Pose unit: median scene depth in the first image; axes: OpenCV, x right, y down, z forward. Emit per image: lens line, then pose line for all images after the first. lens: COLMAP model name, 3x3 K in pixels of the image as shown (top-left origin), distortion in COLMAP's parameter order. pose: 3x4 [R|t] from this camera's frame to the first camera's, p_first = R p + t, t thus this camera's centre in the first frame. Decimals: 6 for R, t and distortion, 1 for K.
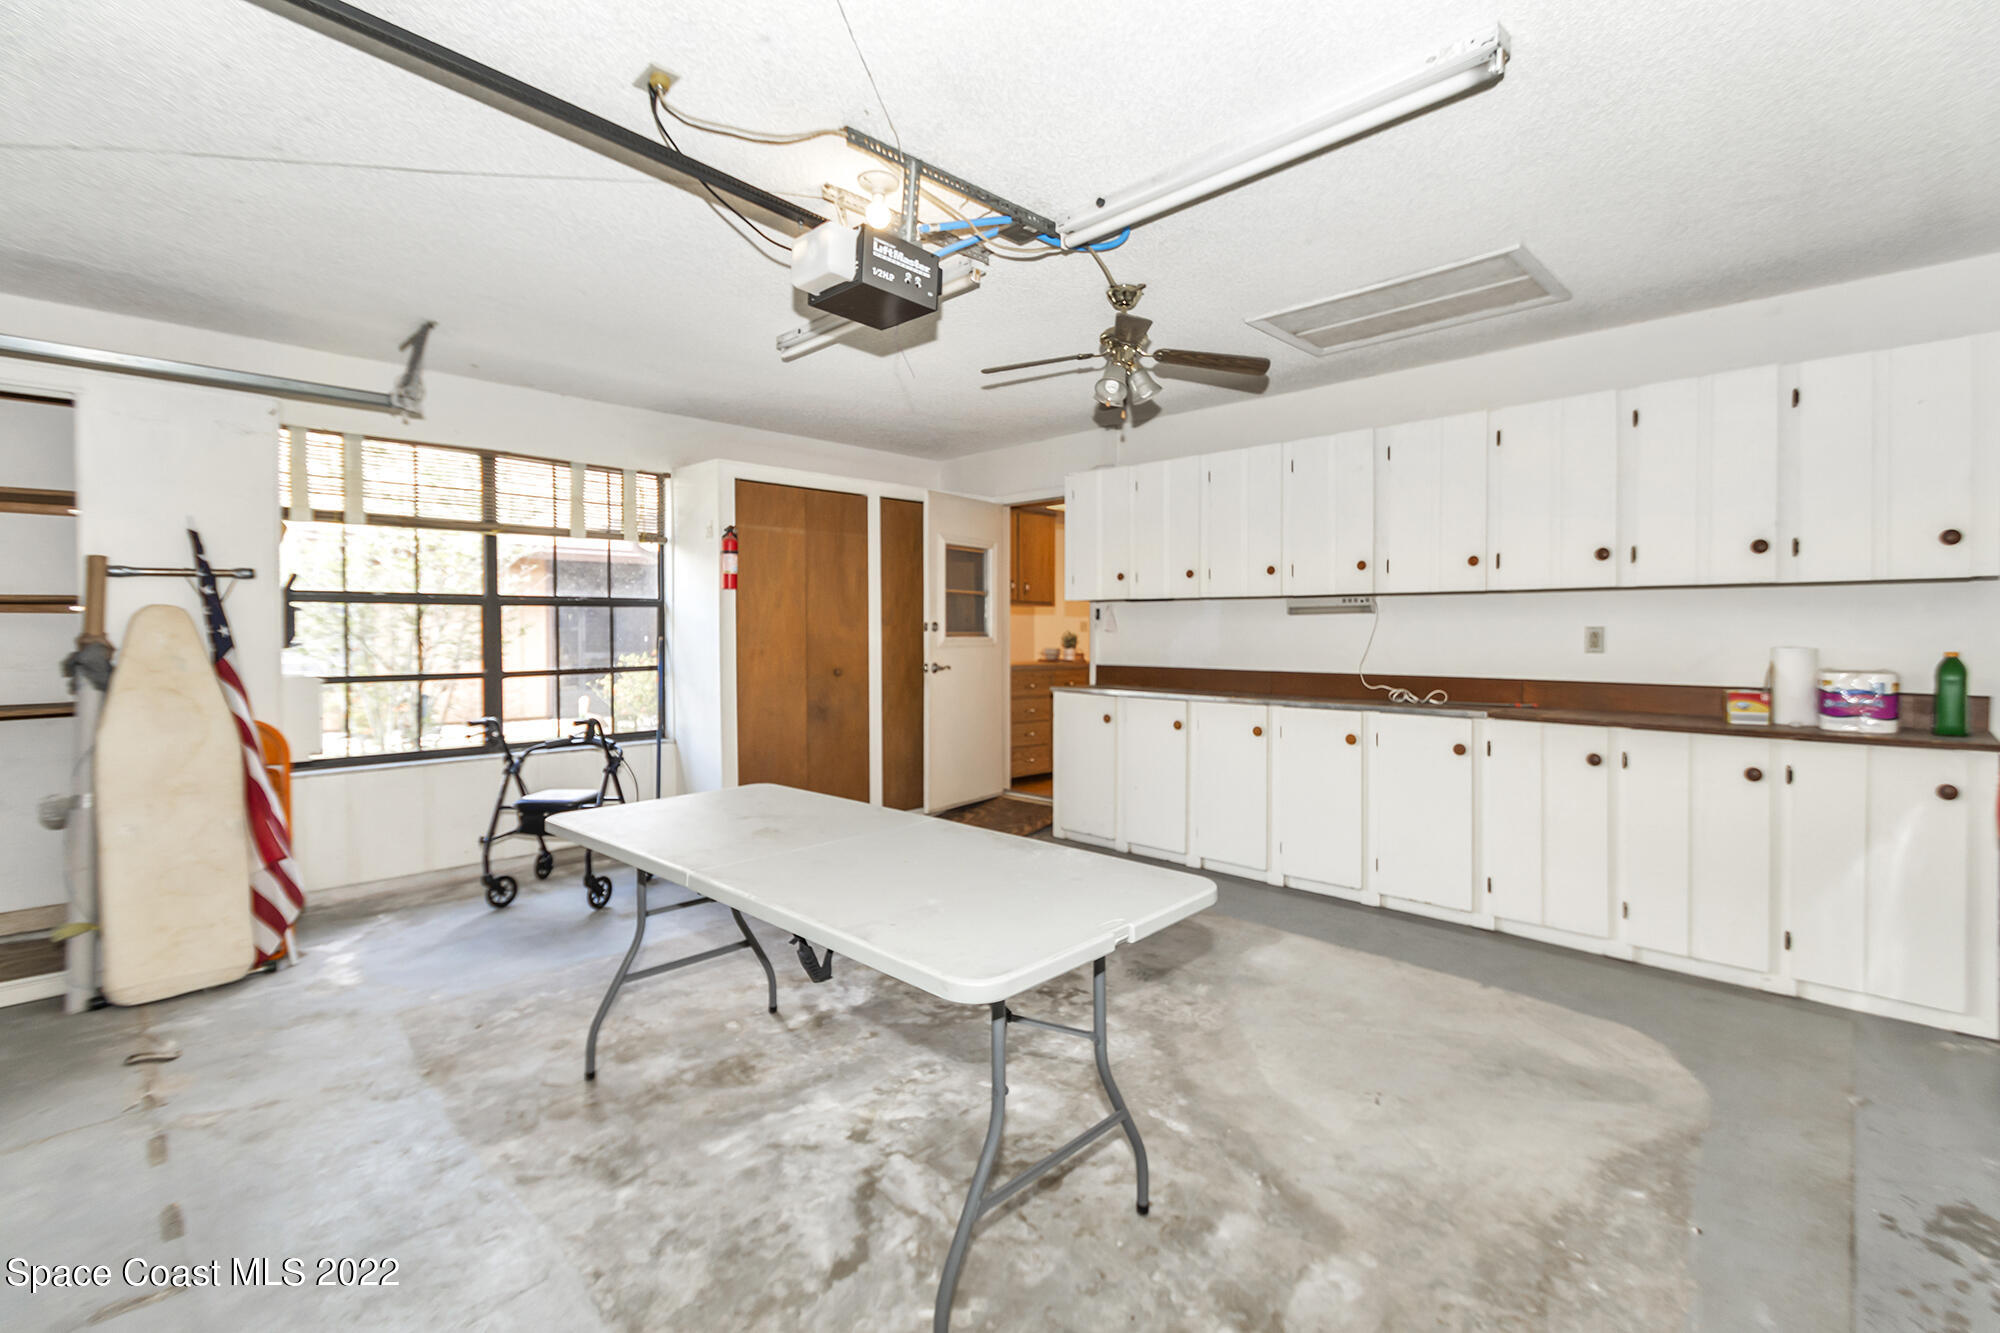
lens RADIAL K [[881.5, 0, 1020.9], [0, 881.5, 643.2], [0, 0, 1]] dist [-0.001011, -0.000918]
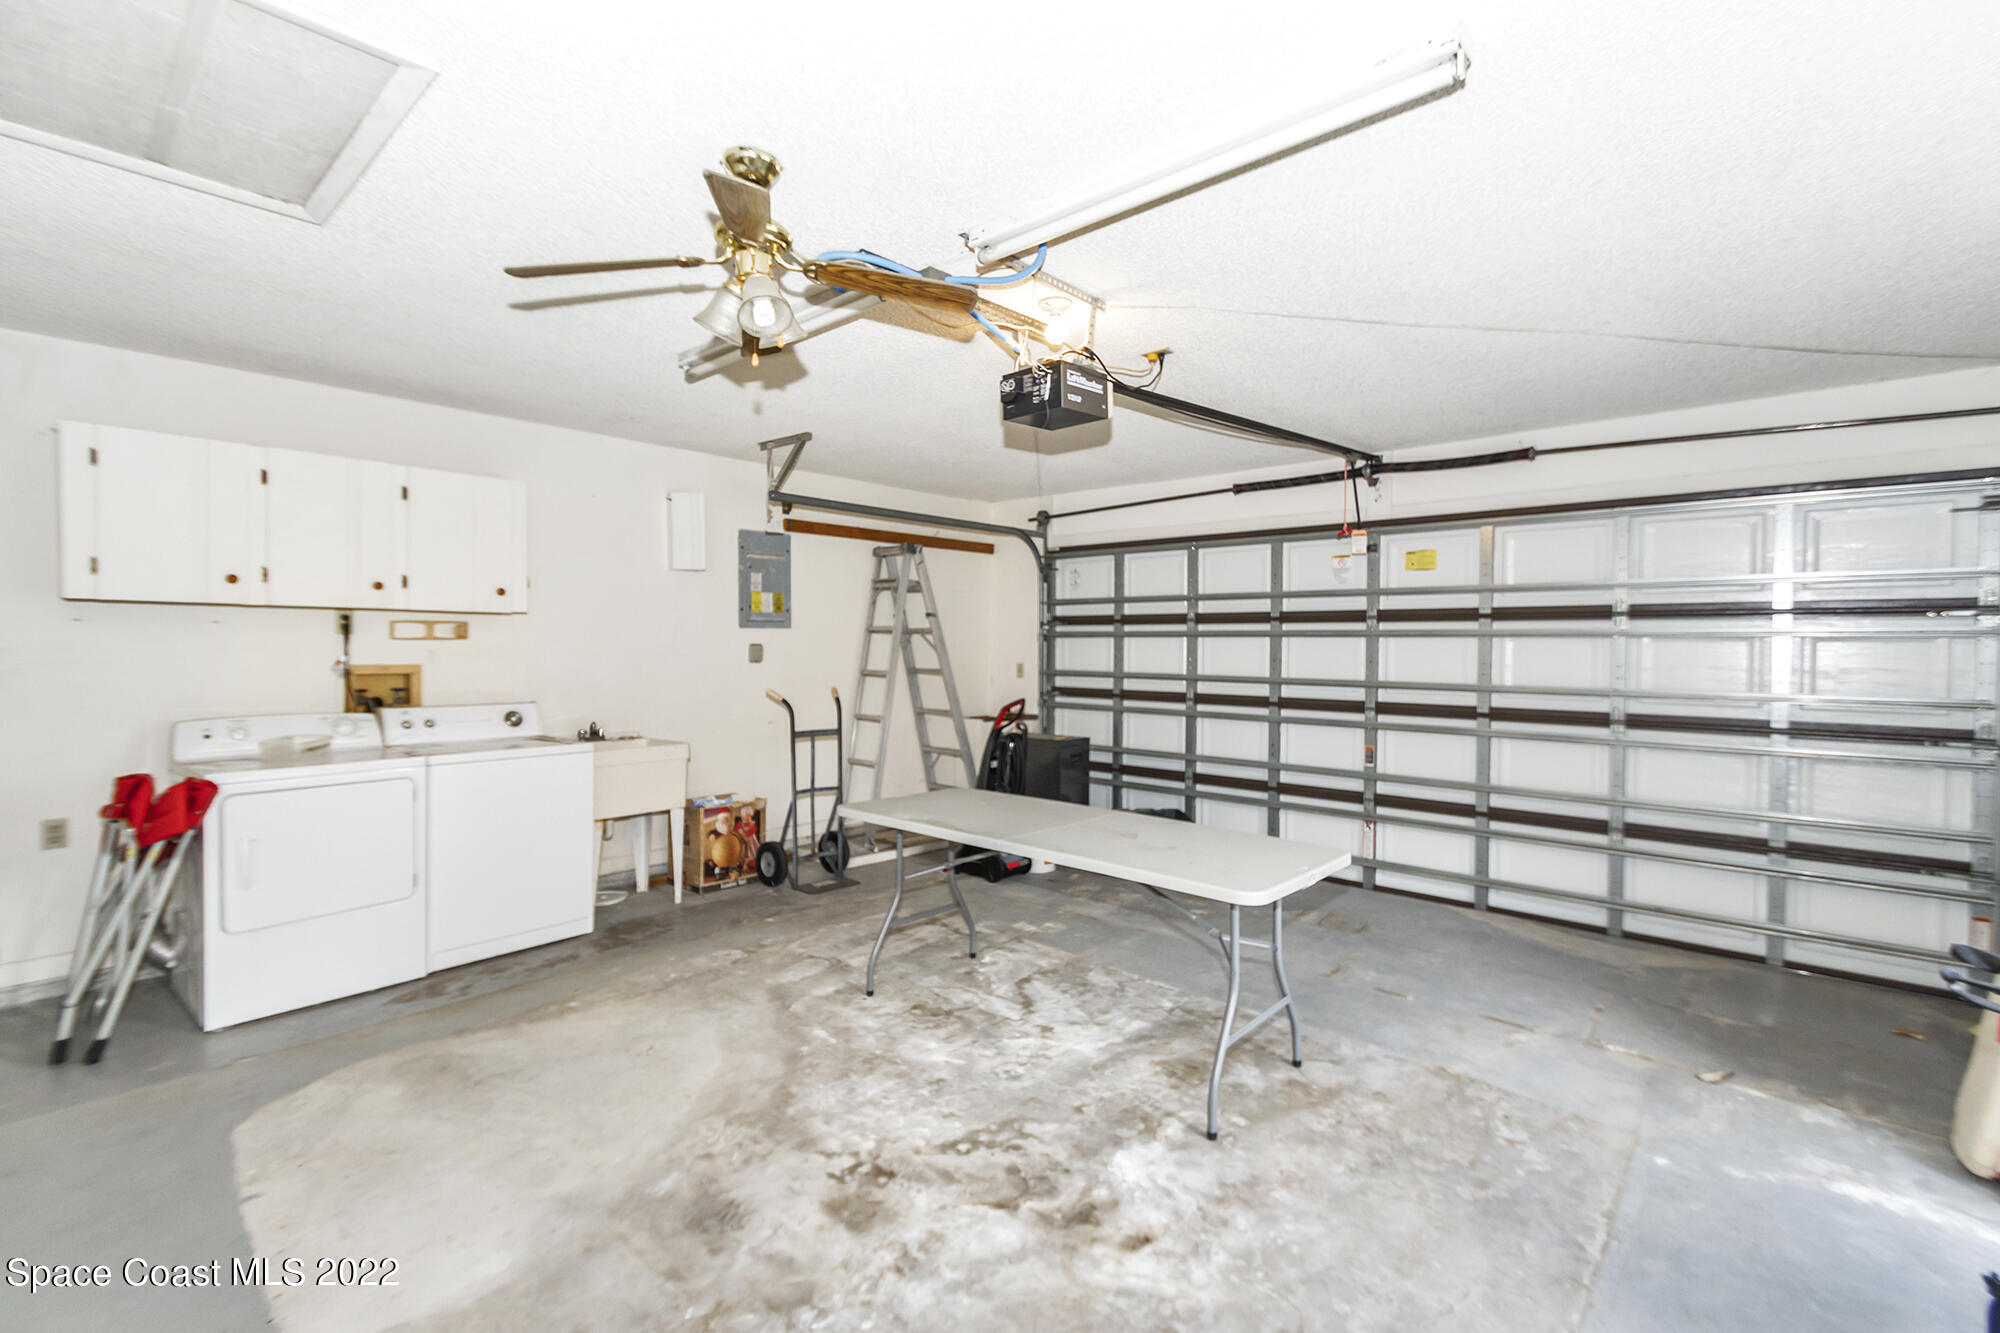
lens RADIAL K [[881.5, 0, 1020.9], [0, 881.5, 643.2], [0, 0, 1]] dist [-0.001011, -0.000918]
pose [[-0.998879, -0.008714, -0.046533, -0.066464], [-0.009628, 0.999764, 0.019456, -0.095714], [0.046352, 0.019883, -0.998727, 2.324767]]
